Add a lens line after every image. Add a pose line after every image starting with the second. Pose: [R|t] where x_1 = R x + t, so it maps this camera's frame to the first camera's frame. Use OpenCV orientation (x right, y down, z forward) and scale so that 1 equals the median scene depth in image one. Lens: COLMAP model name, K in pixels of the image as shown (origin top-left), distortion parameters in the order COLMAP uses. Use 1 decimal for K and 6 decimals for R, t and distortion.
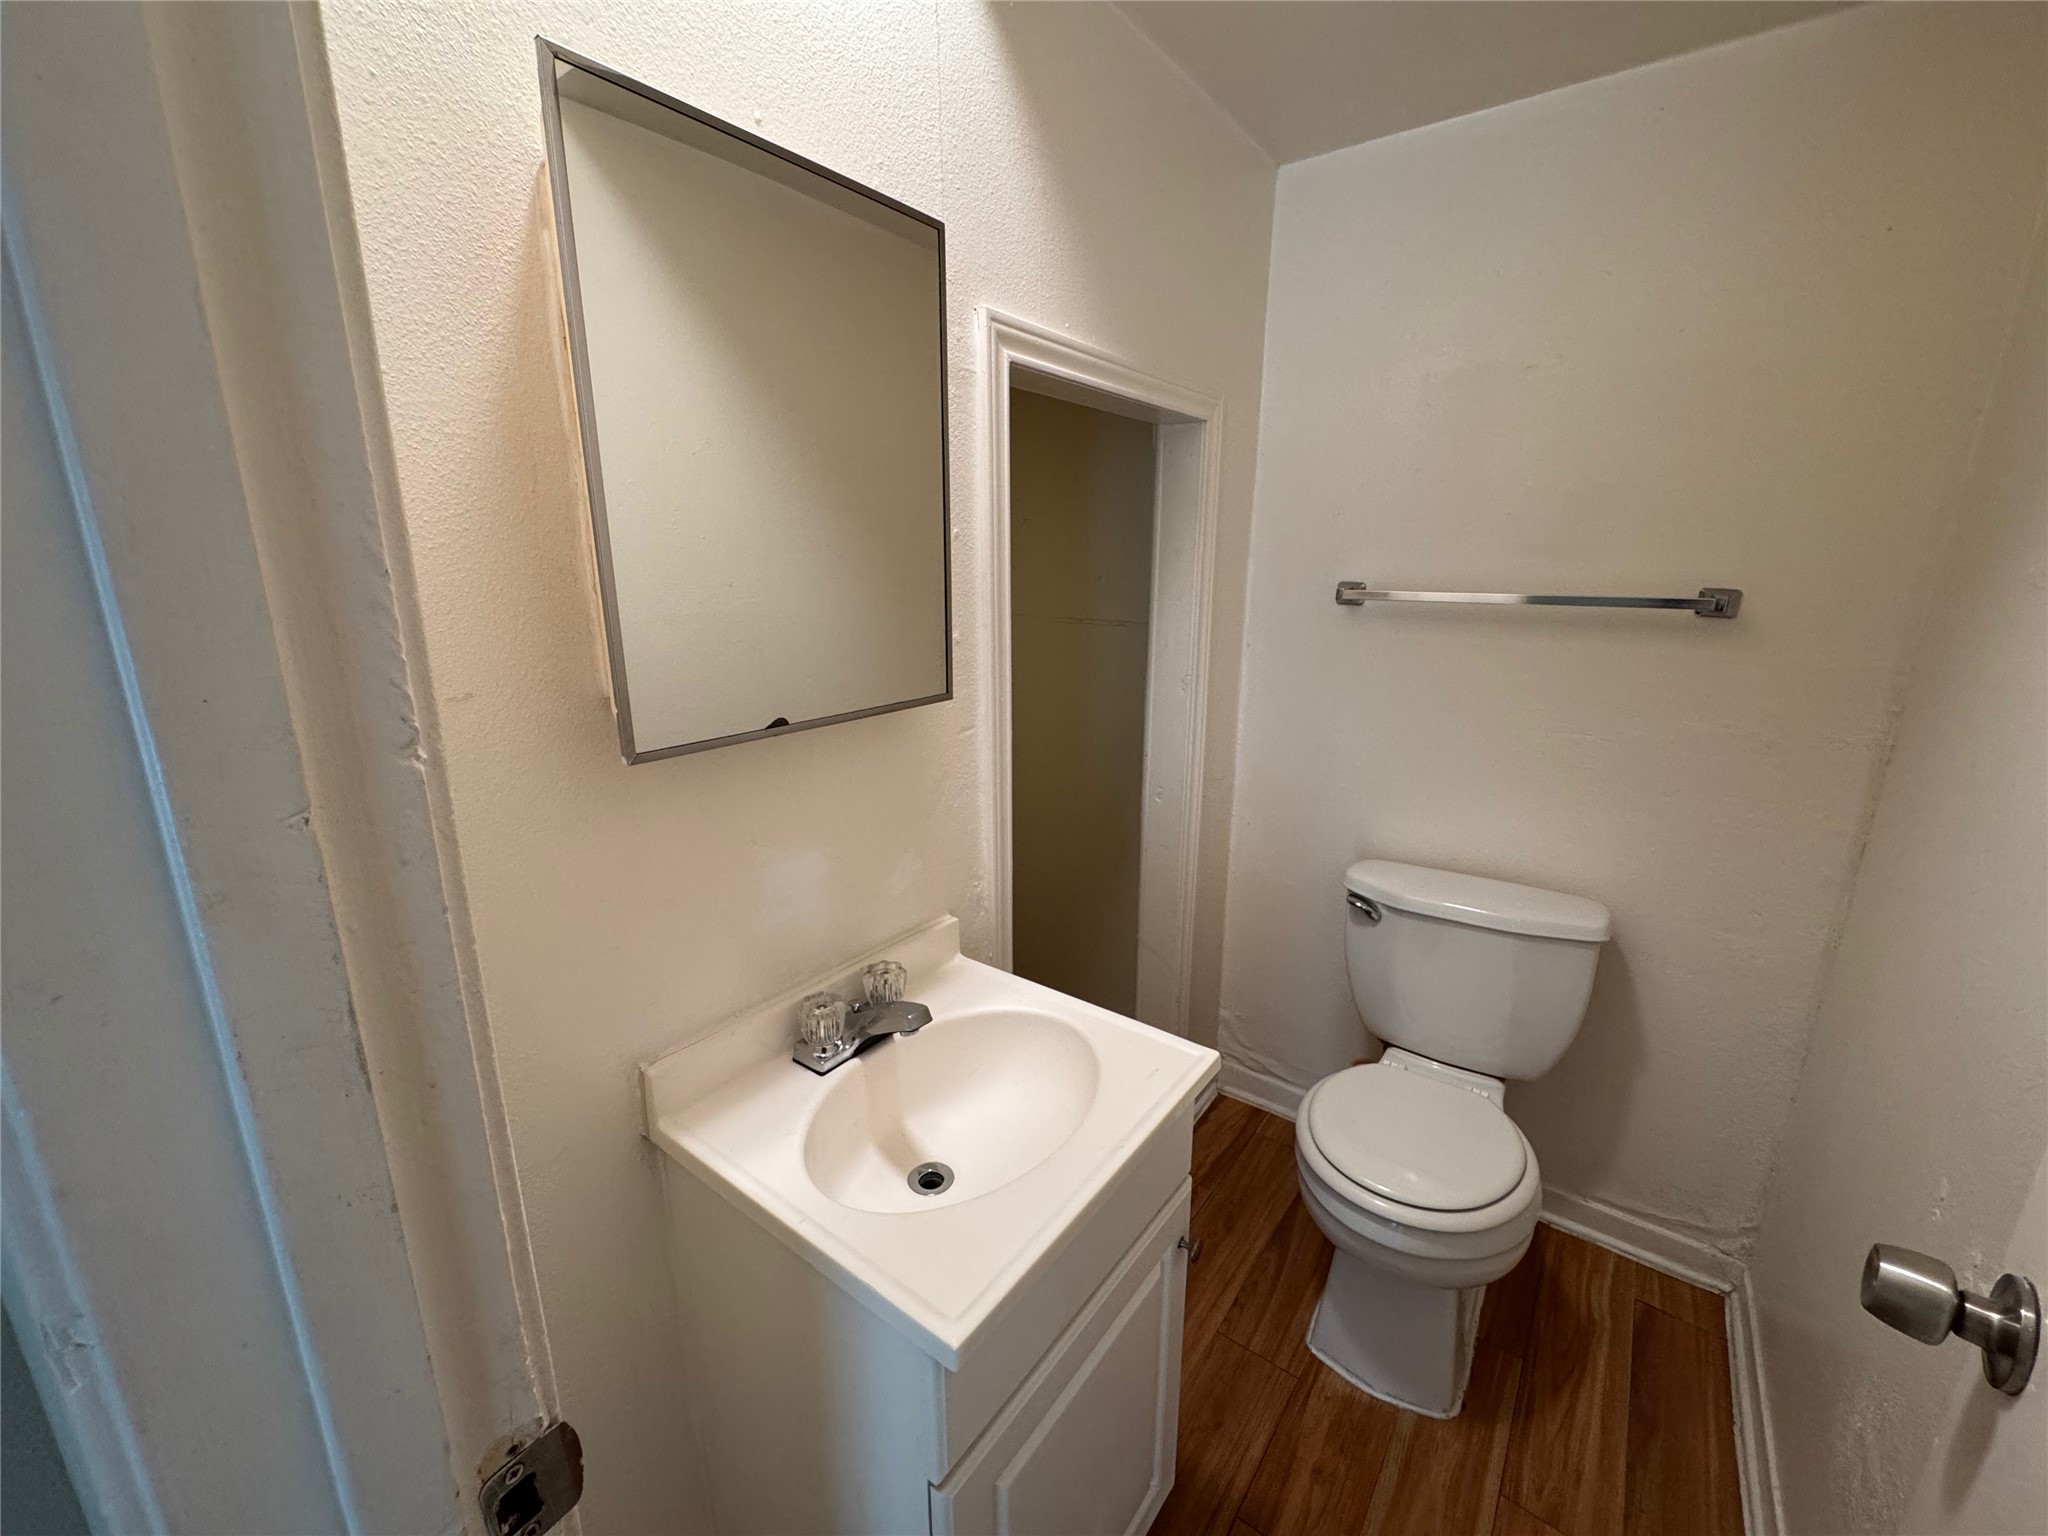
lens RADIAL K [[819.4, 0, 1021.6], [0, 819.4, 766.6], [0, 0, 1]] dist [-0.001892, 0.000319]
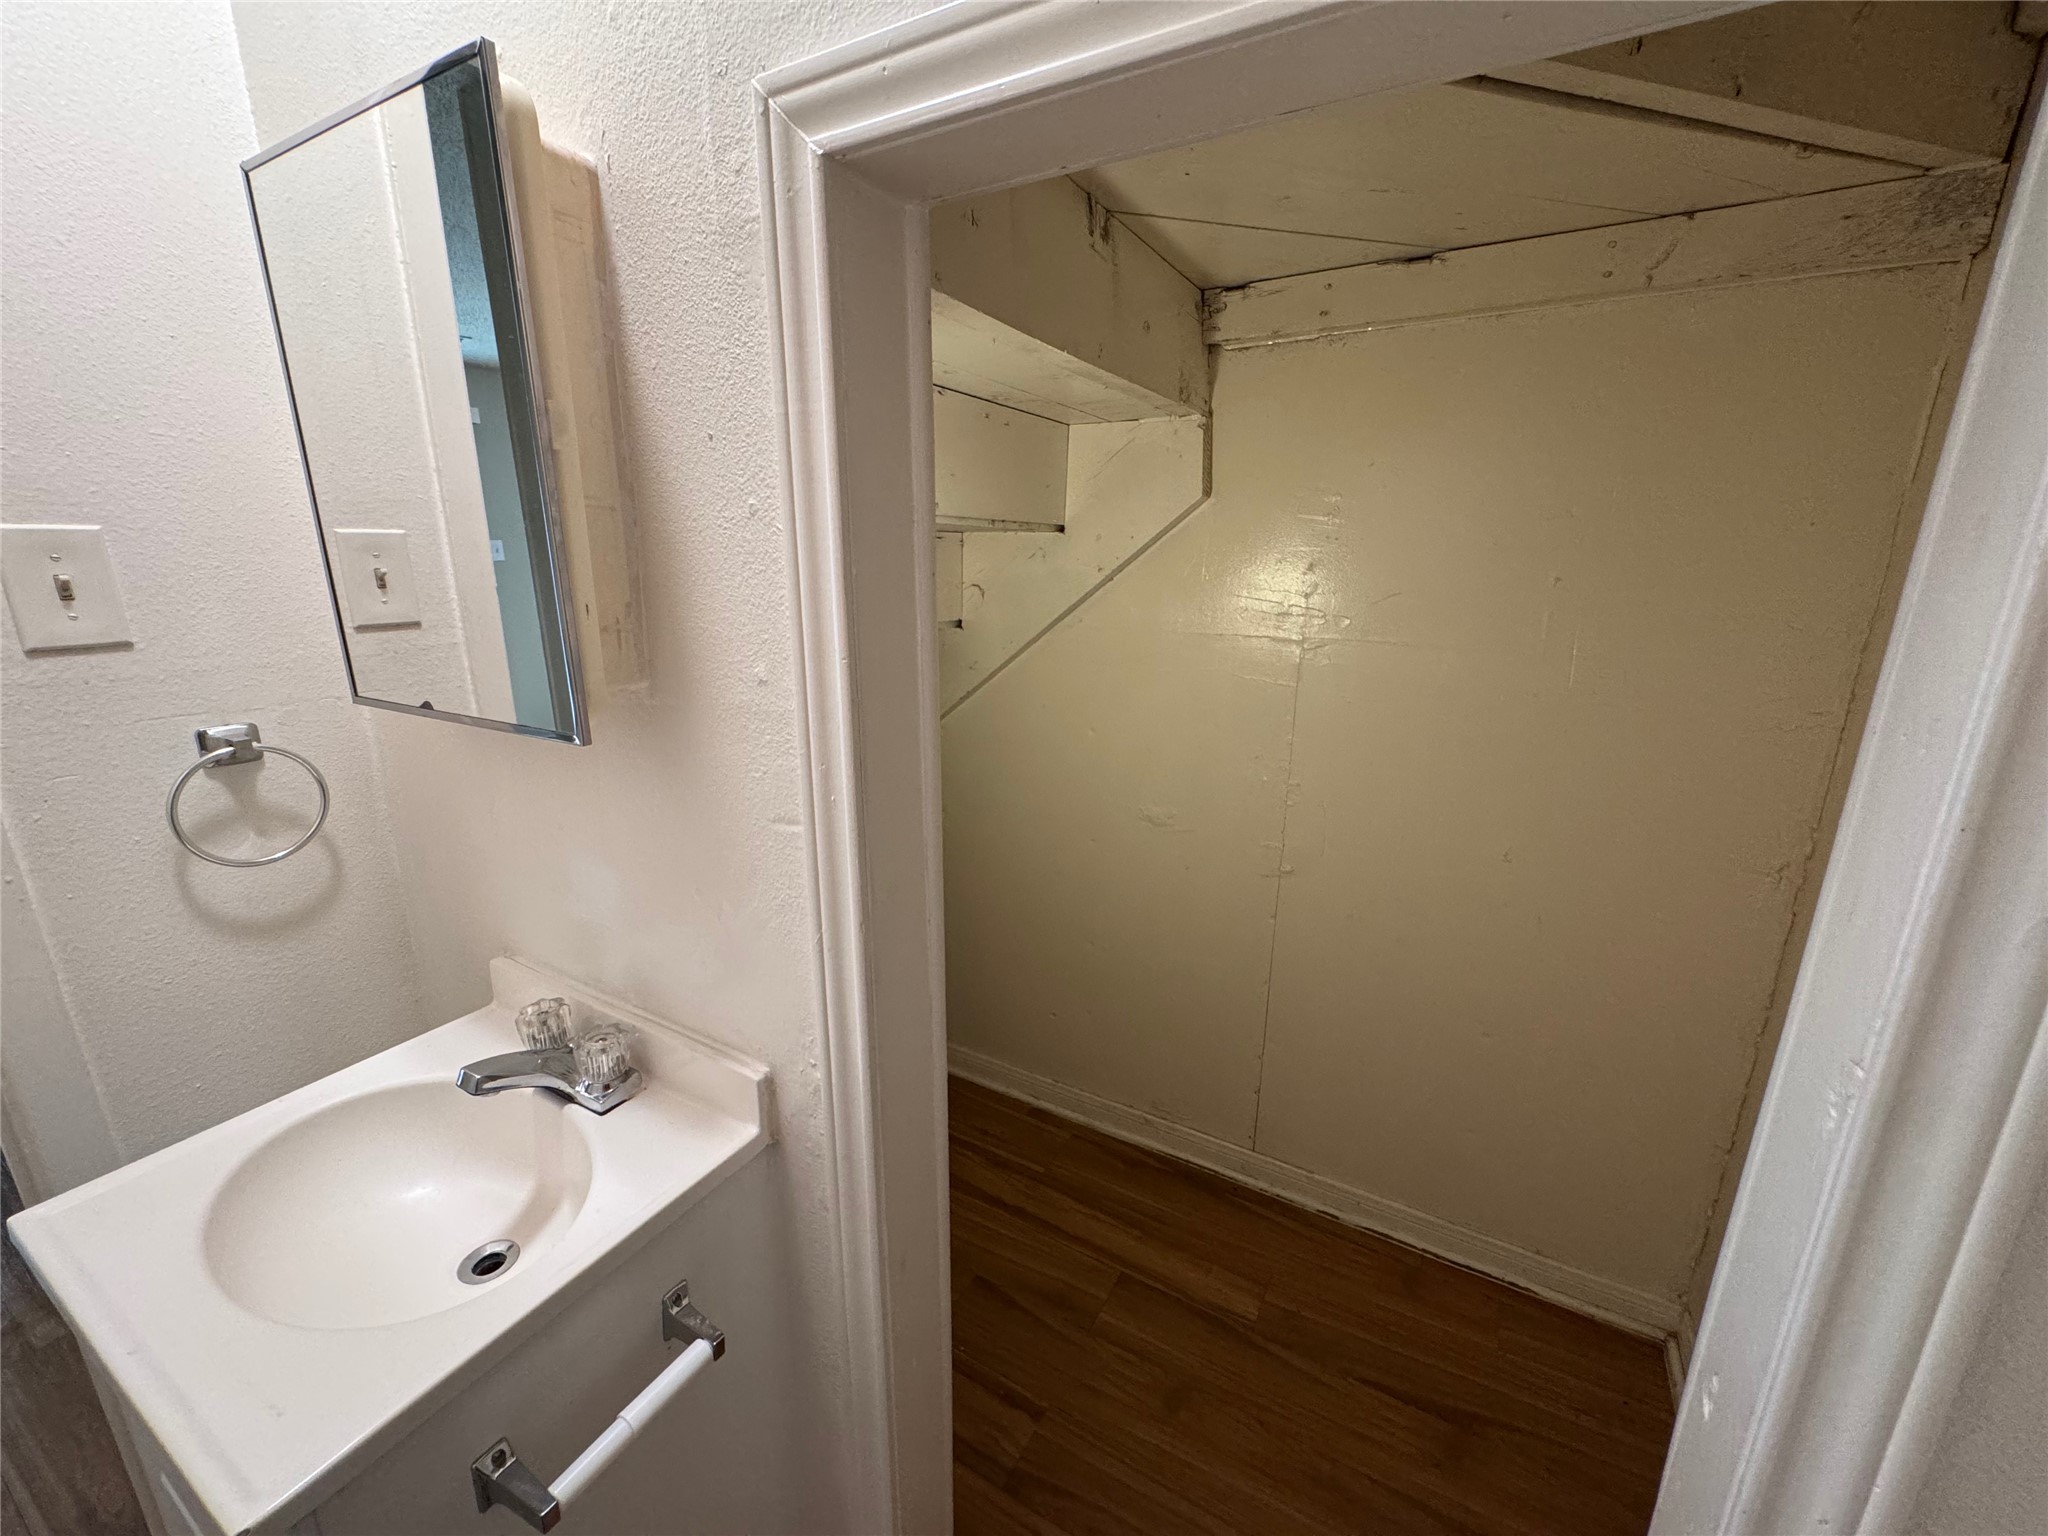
lens RADIAL K [[819.4, 0, 1021.6], [0, 819.4, 766.6], [0, 0, 1]] dist [-0.001892, 0.000319]
pose [[0.130466, 0.255122, -0.958067, 0.579331], [-0.250710, 0.943410, 0.217078, -0.282931], [0.959230, 0.211876, 0.187044, 1.111336]]
